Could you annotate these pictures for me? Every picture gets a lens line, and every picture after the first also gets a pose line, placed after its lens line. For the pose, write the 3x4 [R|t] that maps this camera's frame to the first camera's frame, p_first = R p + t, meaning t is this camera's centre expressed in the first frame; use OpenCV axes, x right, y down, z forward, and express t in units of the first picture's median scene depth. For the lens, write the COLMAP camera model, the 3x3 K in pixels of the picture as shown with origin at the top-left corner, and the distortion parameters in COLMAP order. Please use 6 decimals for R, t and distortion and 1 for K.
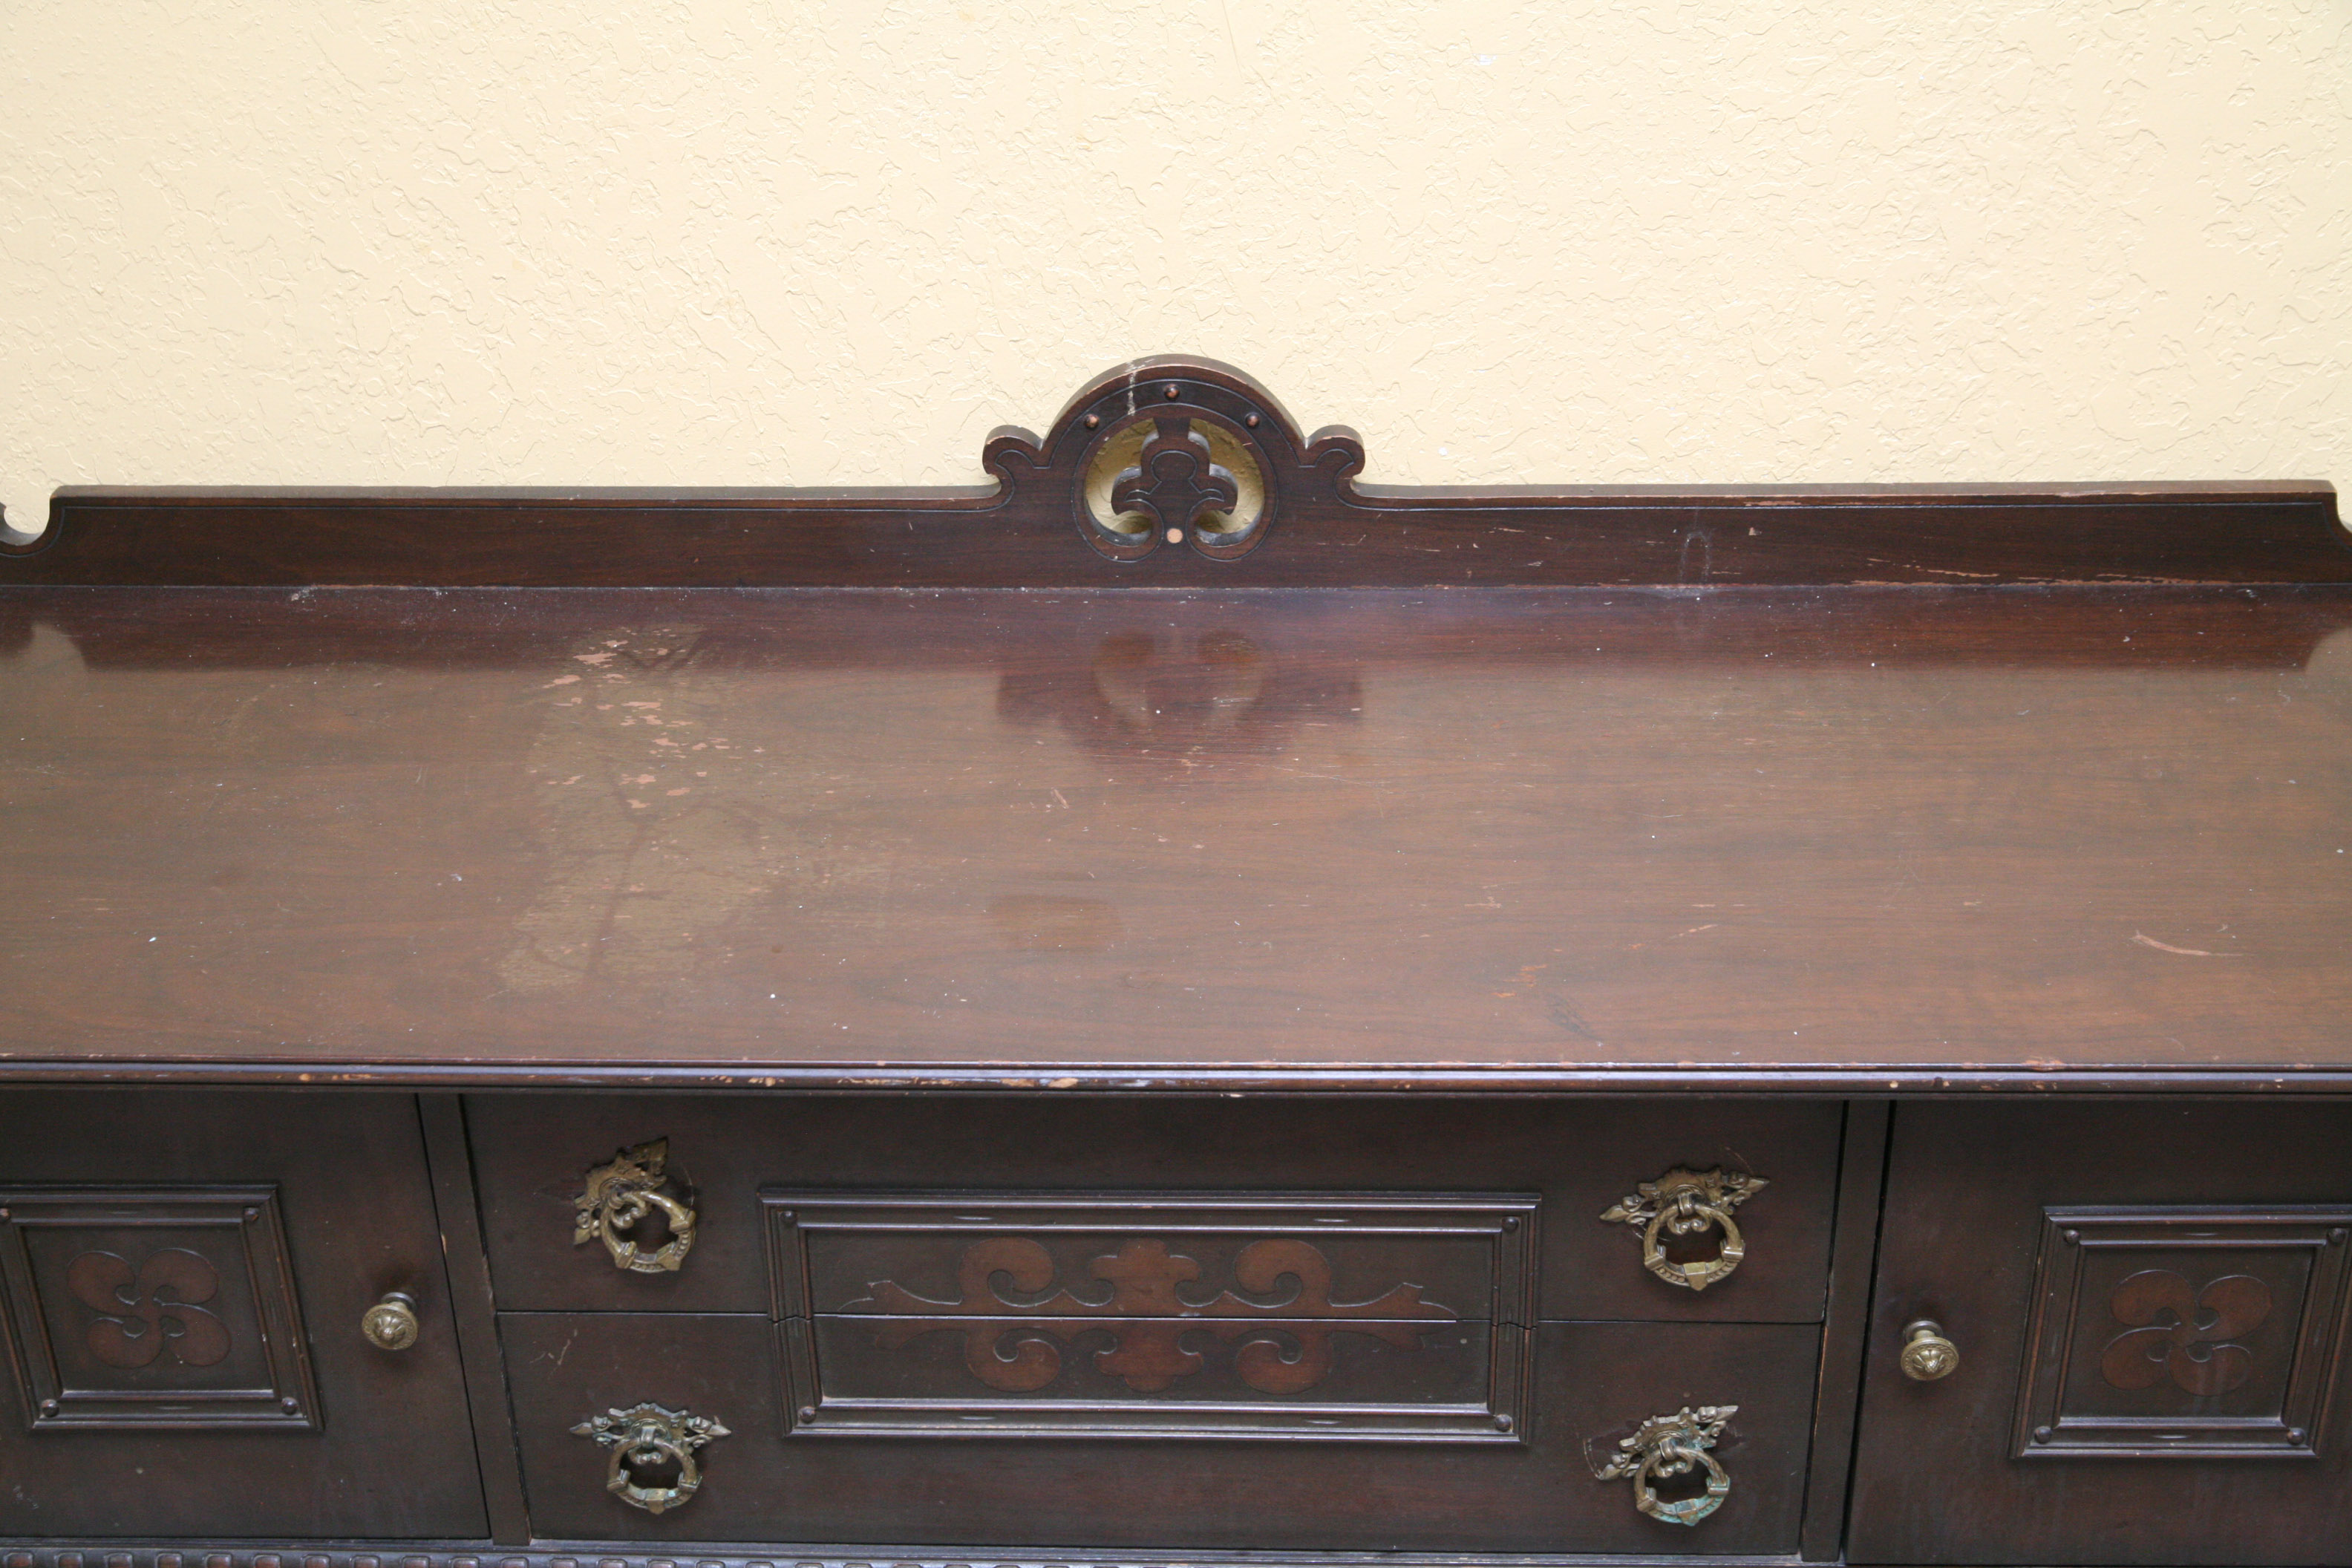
lens RADIAL K [[3130.1, 0, 1176.0], [0, 3130.1, 784.0], [0, 0, 1]] dist [-0.010173, 0.327679]
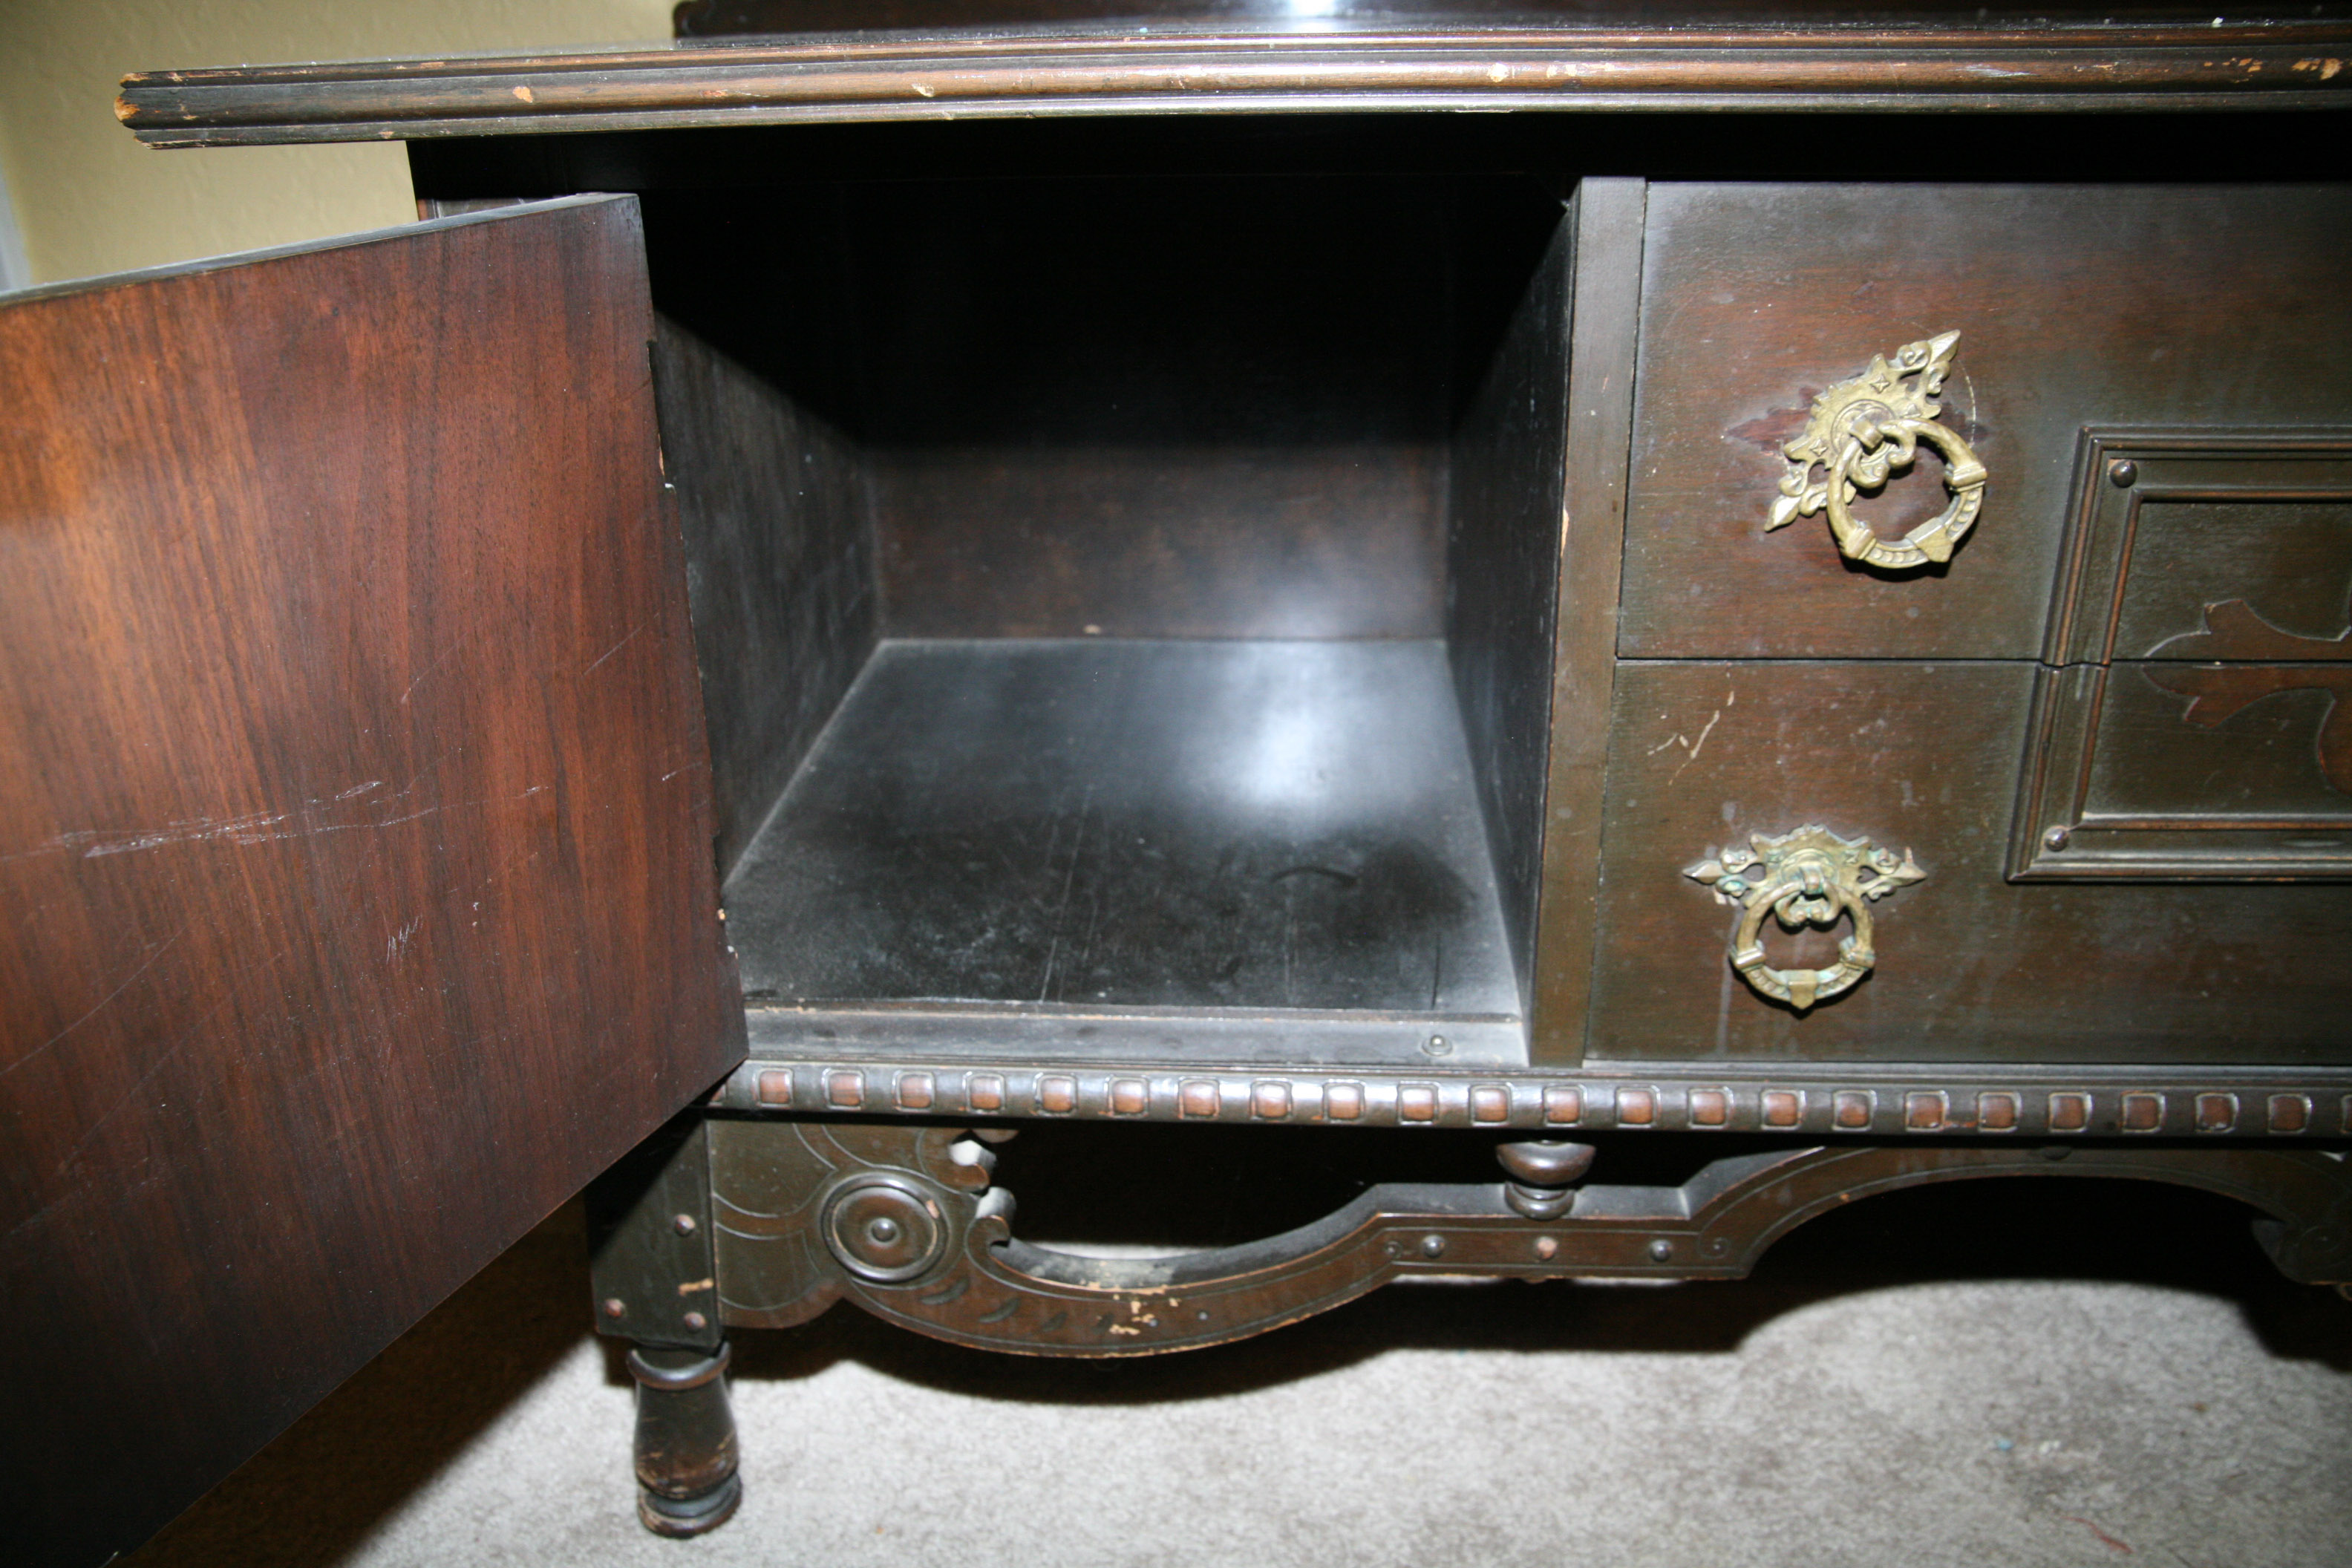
lens RADIAL K [[1840.5, 0, 1176.0], [0, 1840.5, 784.0], [0, 0, 1]] dist [-0.139430, 0.112586]
pose [[0.999760, 0.005440, -0.021202, -0.298658], [-0.007748, 0.993865, -0.110326, 0.235179], [0.020472, 0.110463, 0.993669, 0.624213]]
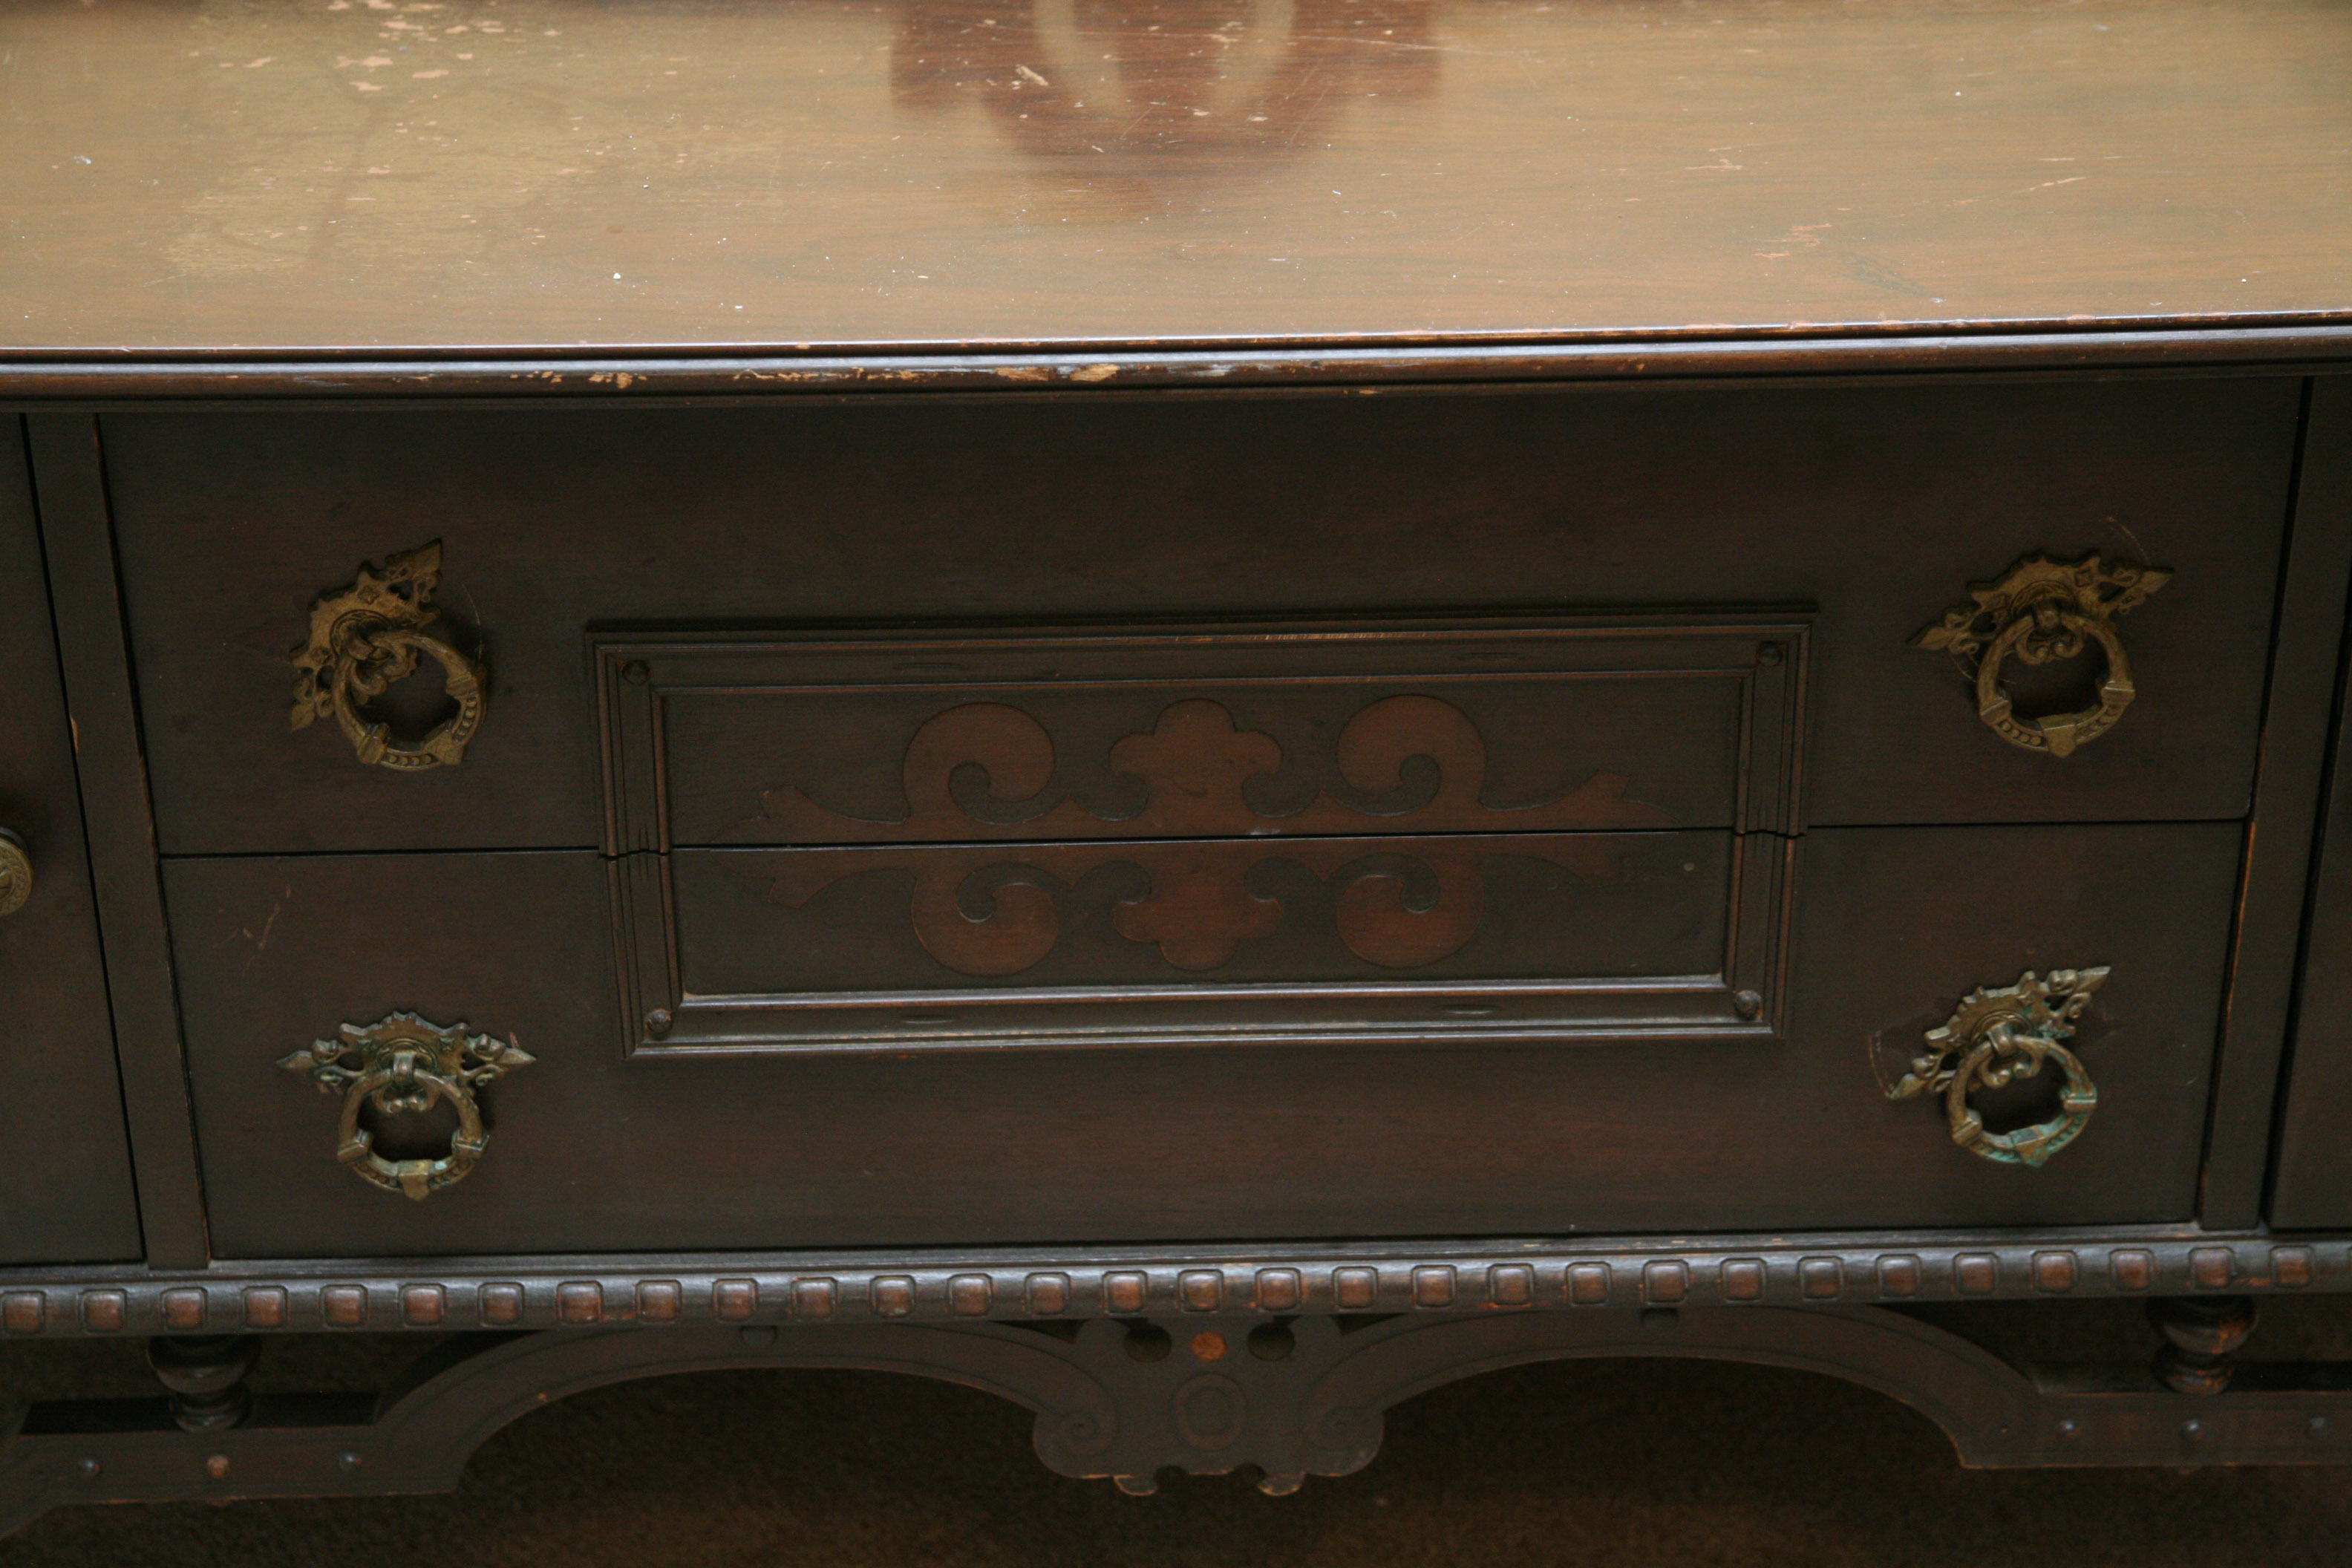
lens RADIAL K [[4138.6, 0, 1176.0], [0, 4138.6, 784.0], [0, 0, 1]] dist [0.128327, 0.153937]
pose [[0.997695, -0.017441, 0.065583, -0.068175], [0.019876, 0.999130, -0.036654, 0.187556], [-0.064887, 0.037873, 0.997174, 0.153433]]
